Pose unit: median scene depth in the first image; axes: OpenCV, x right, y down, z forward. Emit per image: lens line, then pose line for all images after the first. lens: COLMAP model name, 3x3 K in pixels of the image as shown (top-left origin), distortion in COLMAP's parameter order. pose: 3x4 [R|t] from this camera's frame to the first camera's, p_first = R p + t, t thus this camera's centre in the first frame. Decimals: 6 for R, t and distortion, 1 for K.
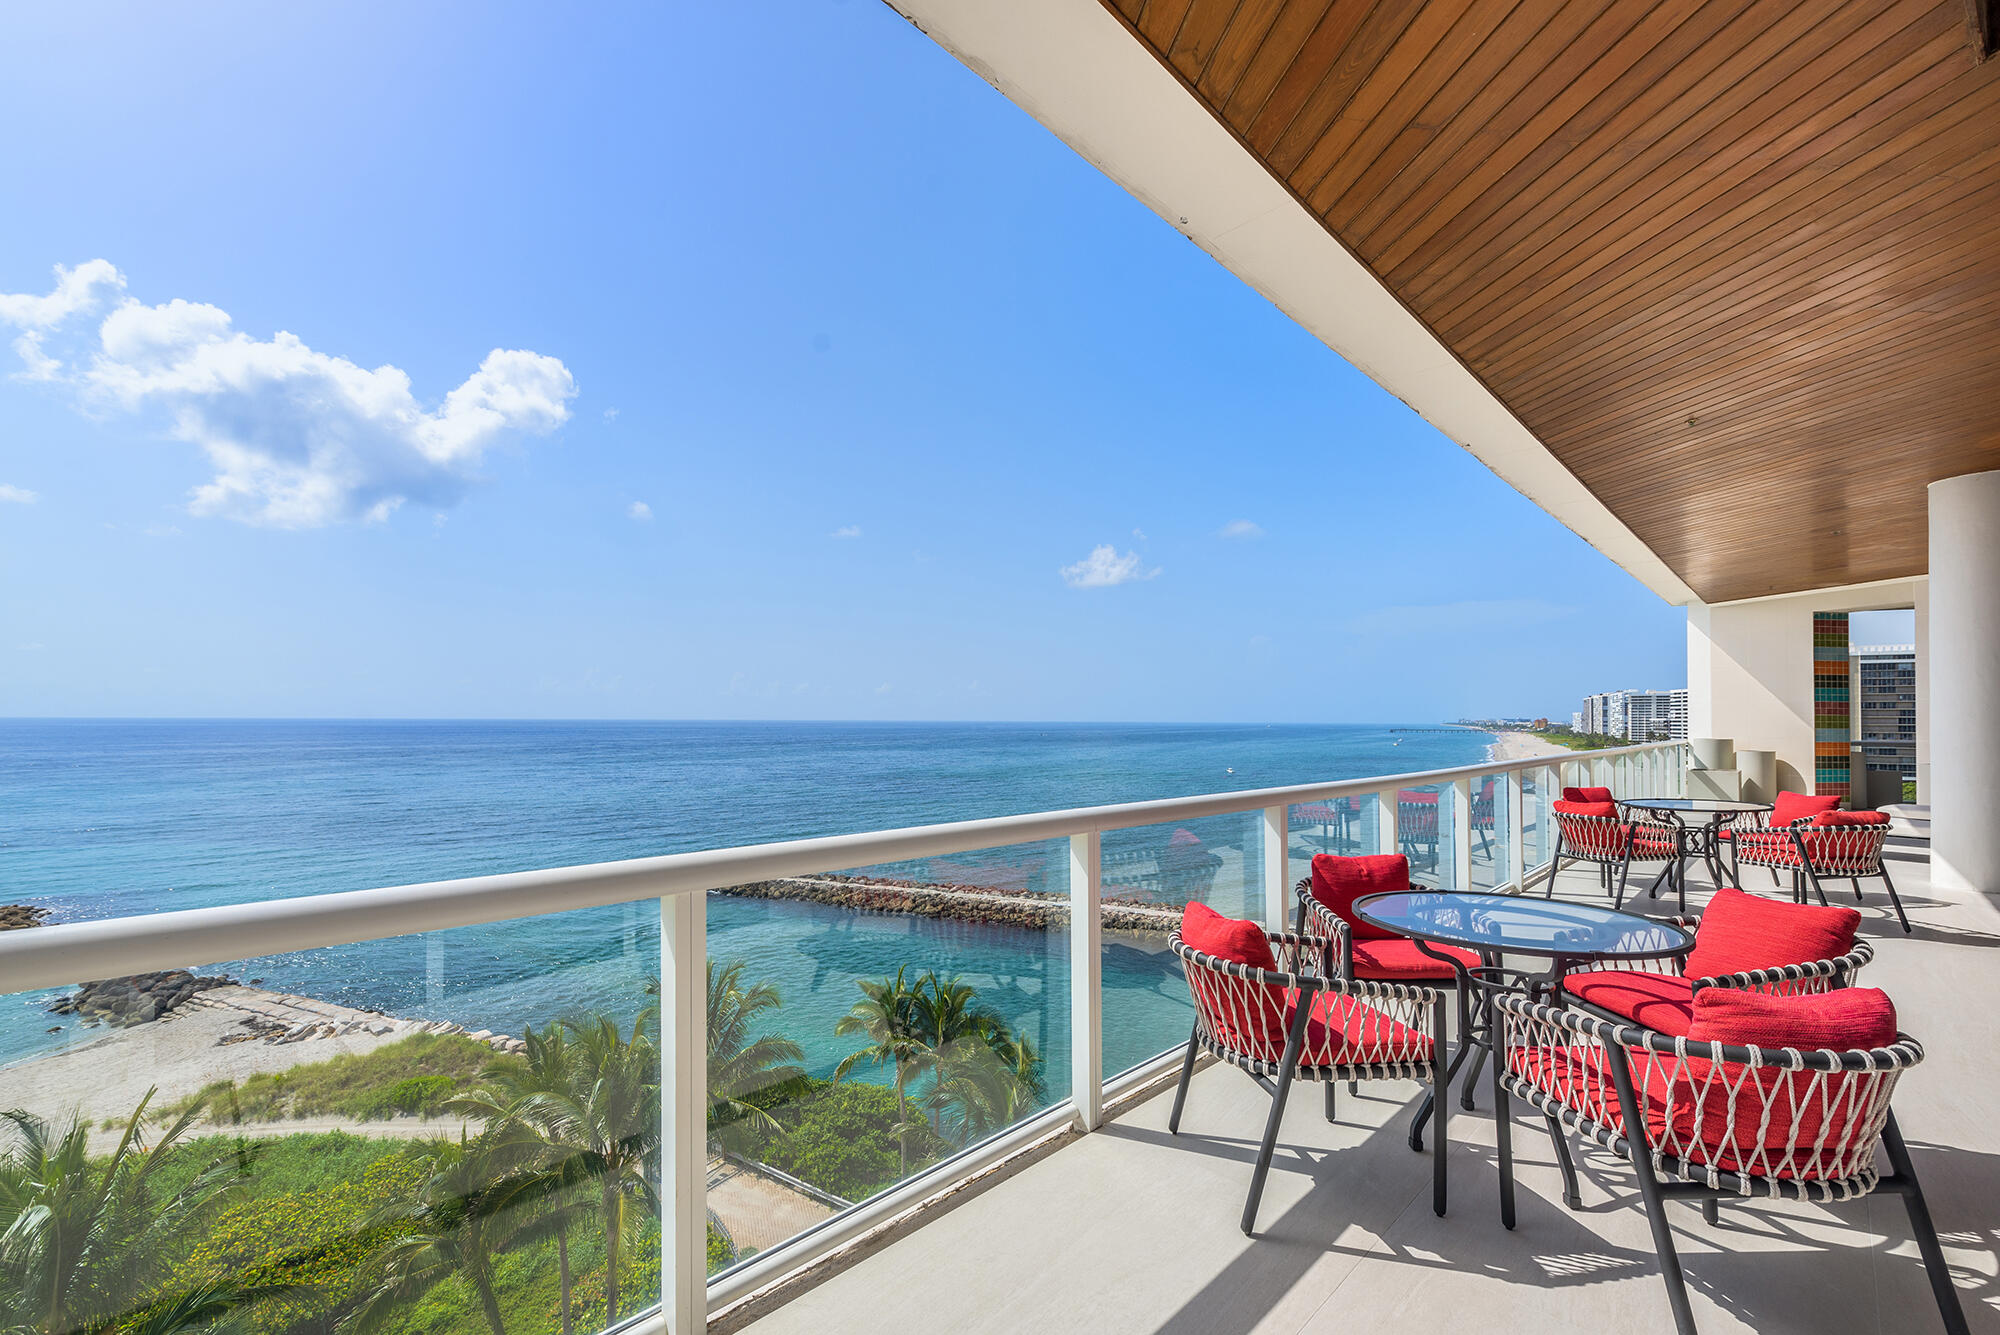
lens RADIAL K [[805.2, 0, 979.3], [0, 805.2, 717.3], [0, 0, 1]] dist [0.009117, -0.000510]
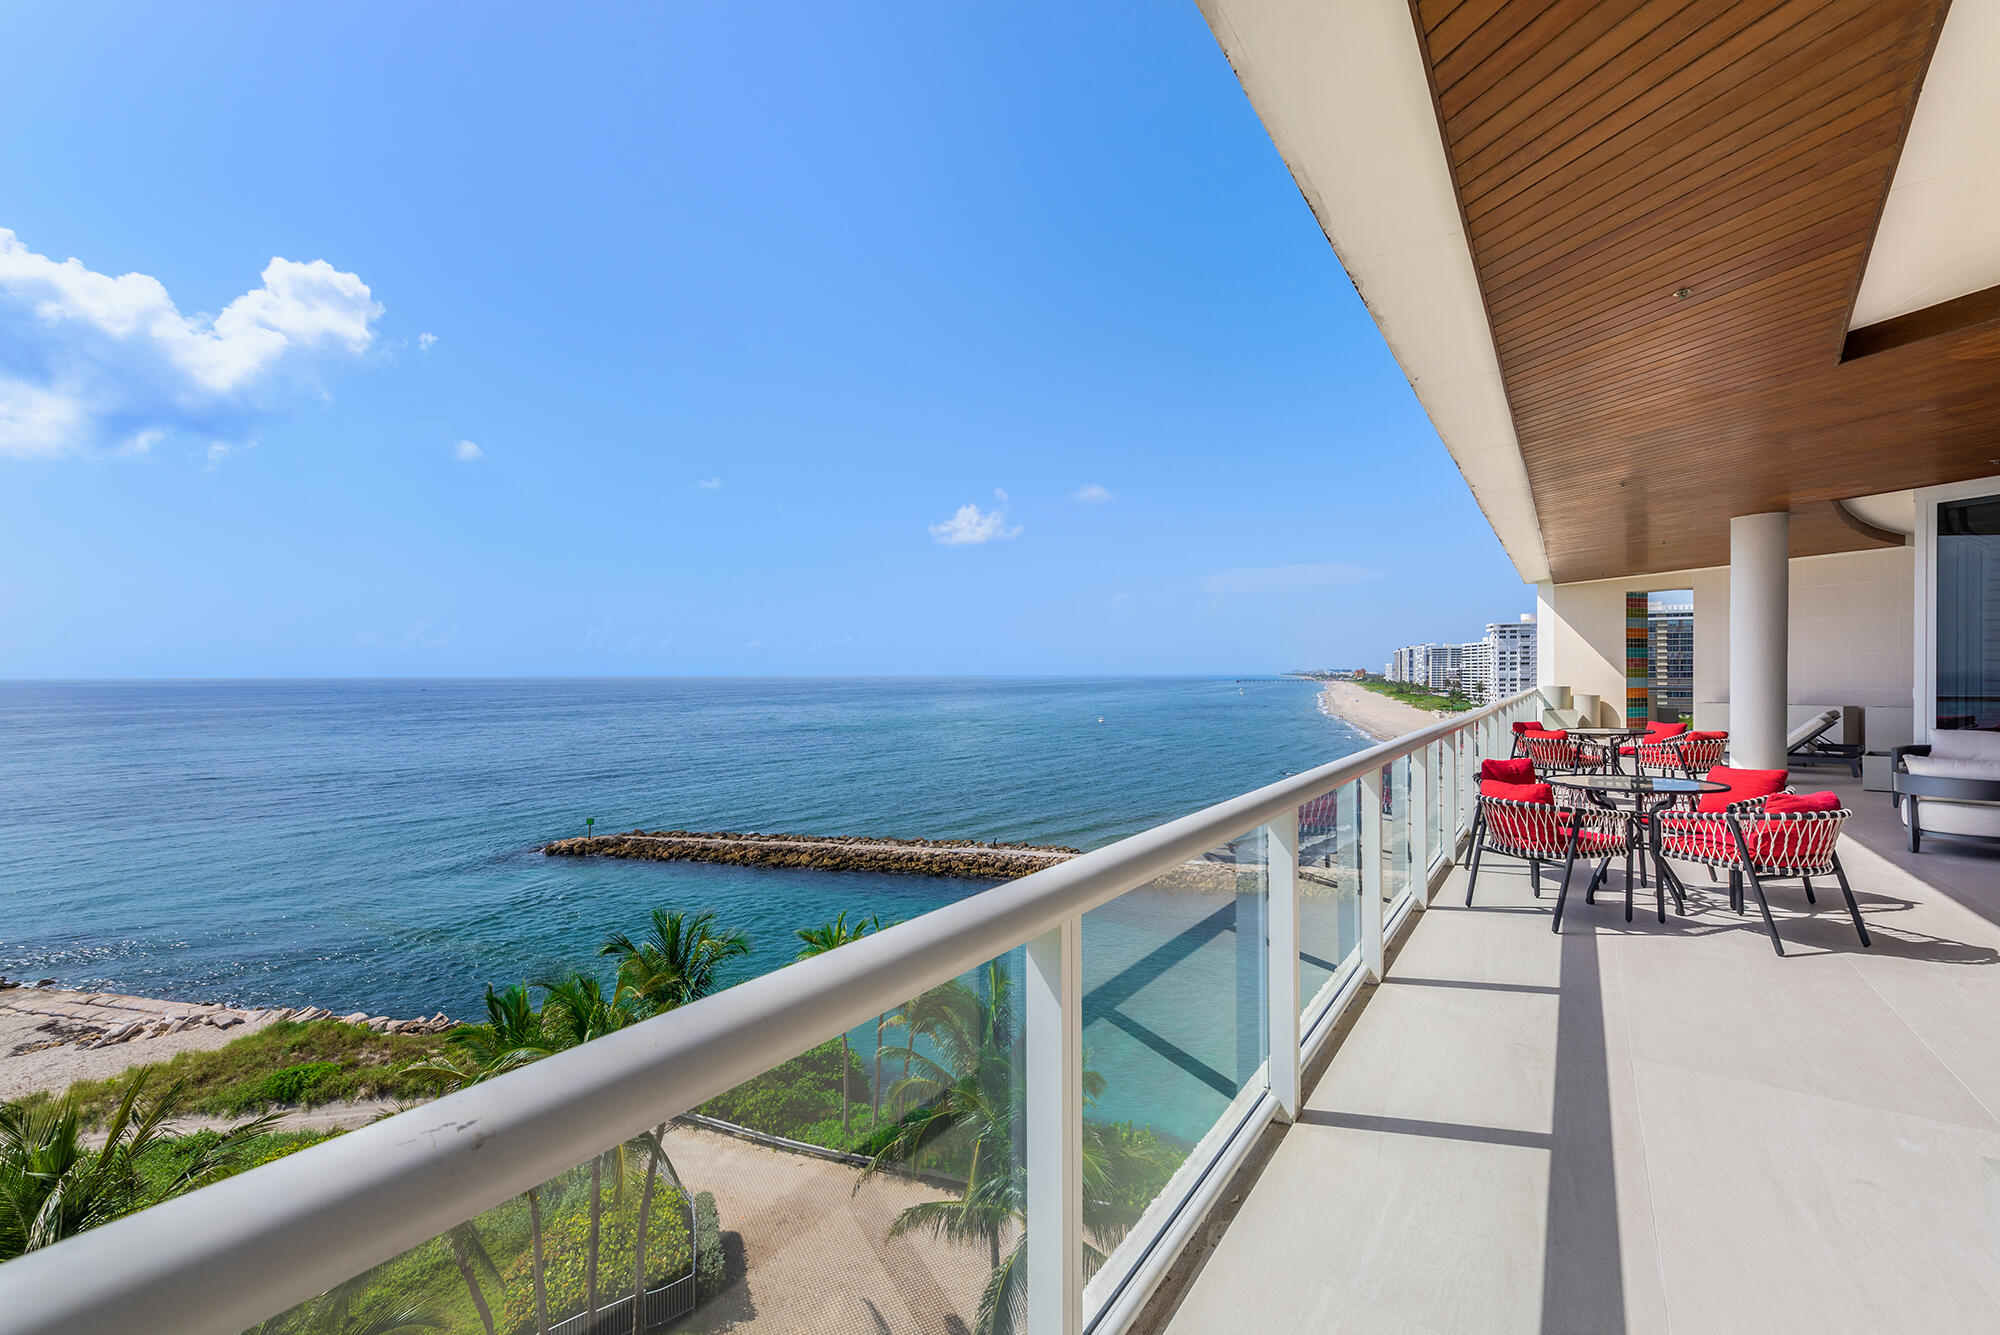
lens RADIAL K [[790.1, 0, 989.2], [0, 790.1, 680.0], [0, 0, 1]] dist [0.009024, -0.000719]
pose [[0.985491, -0.010399, 0.169411, -0.044043], [0.008606, 0.999899, 0.011314, -0.001173], [-0.169512, -0.009691, 0.985480, -0.022812]]
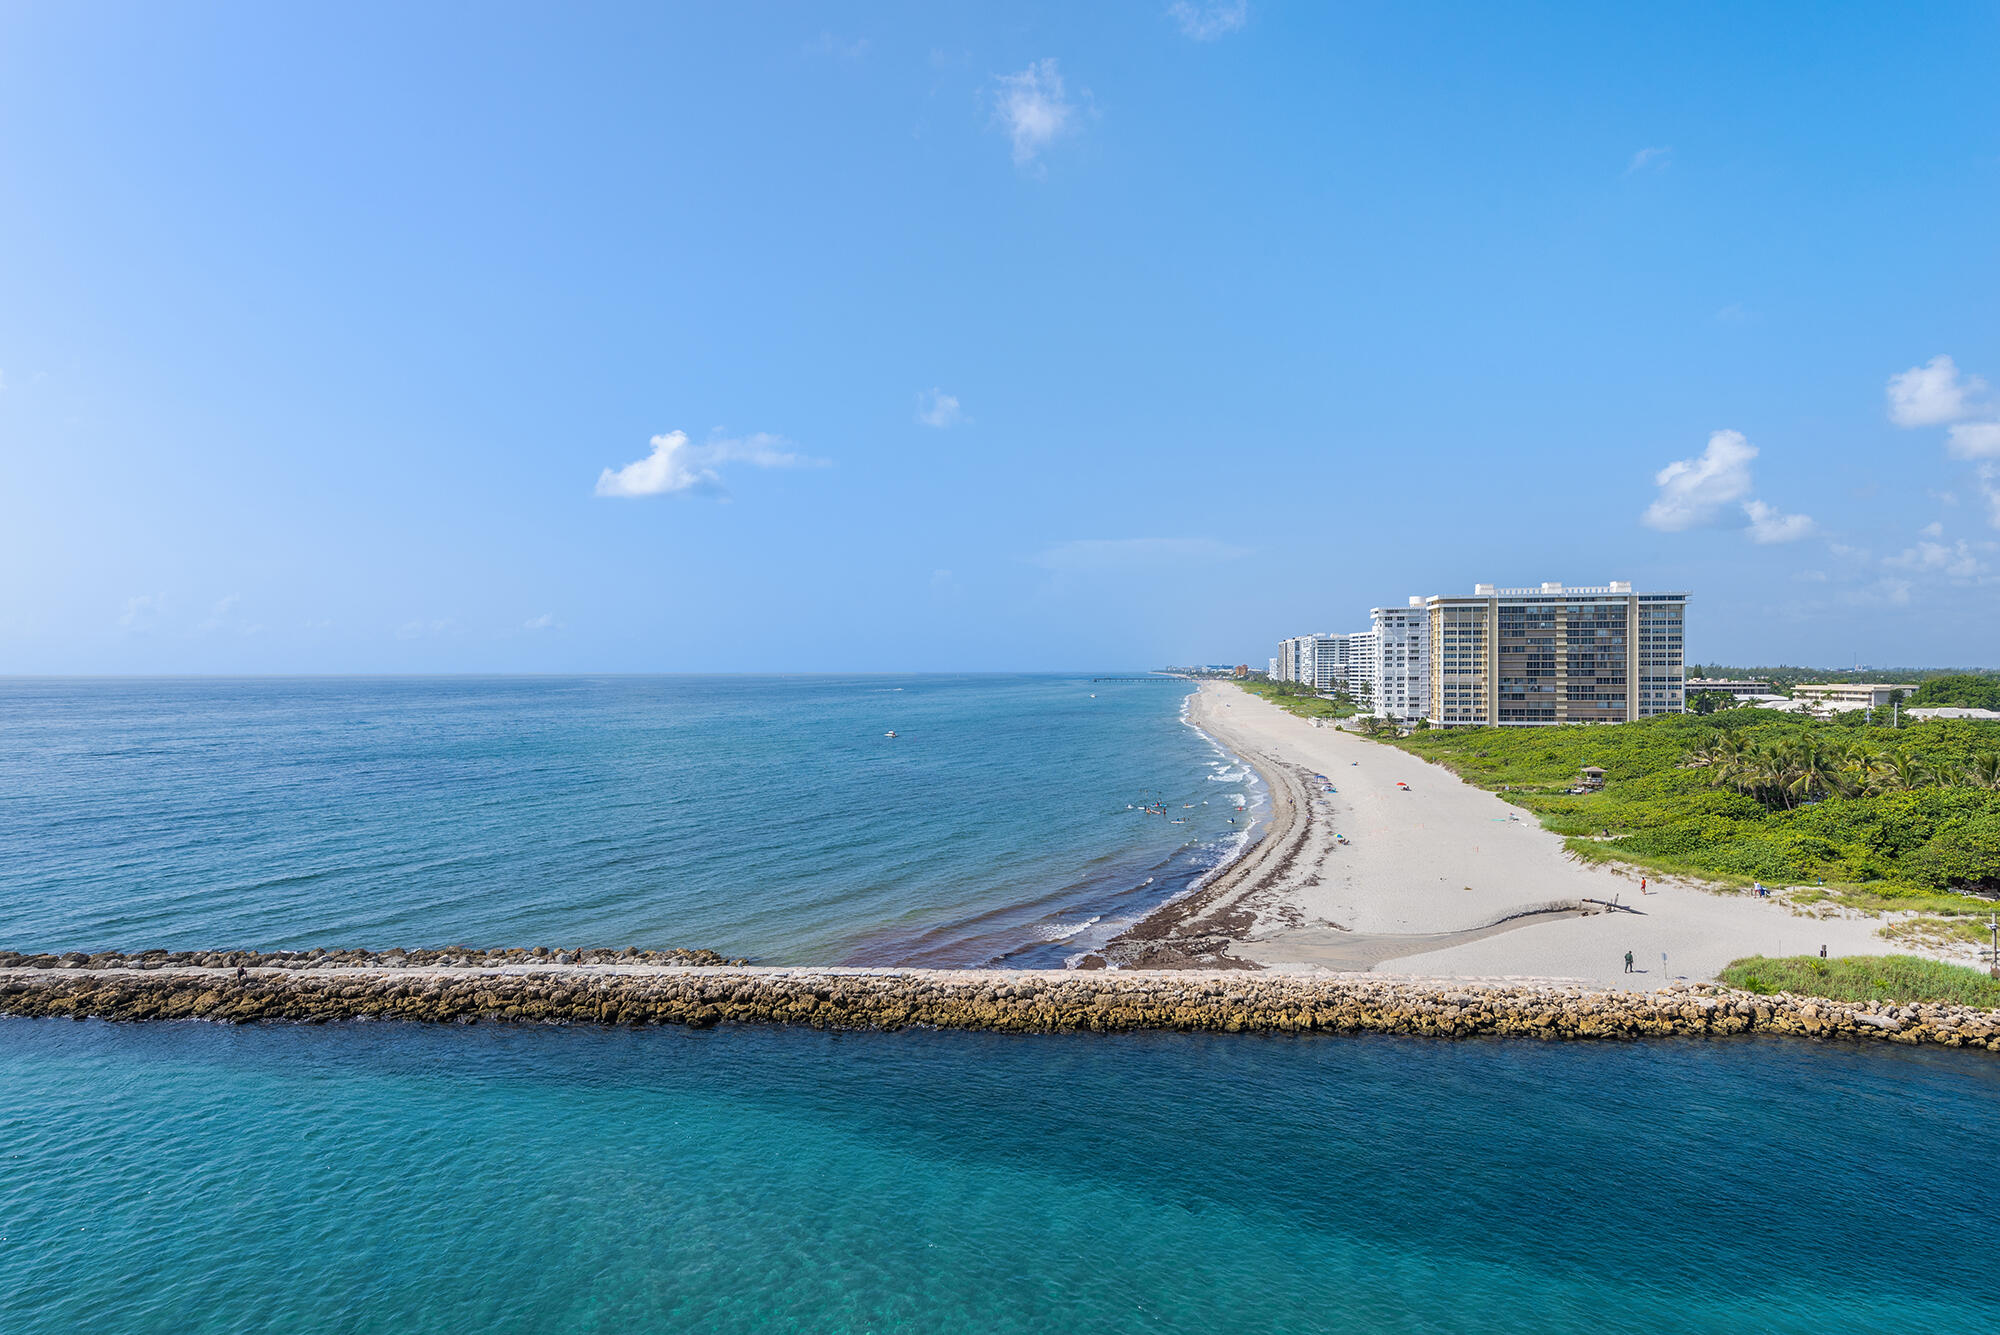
lens RADIAL K [[1037.5, 0, 994.3], [0, 1037.5, 664.1], [0, 0, 1]] dist [0.023106, -0.012793]
pose [[0.933559, -0.006081, 0.358372, 0.272082], [0.006974, 0.999975, -0.001198, 0.001568], [-0.358355, 0.003618, 0.933578, 0.188822]]
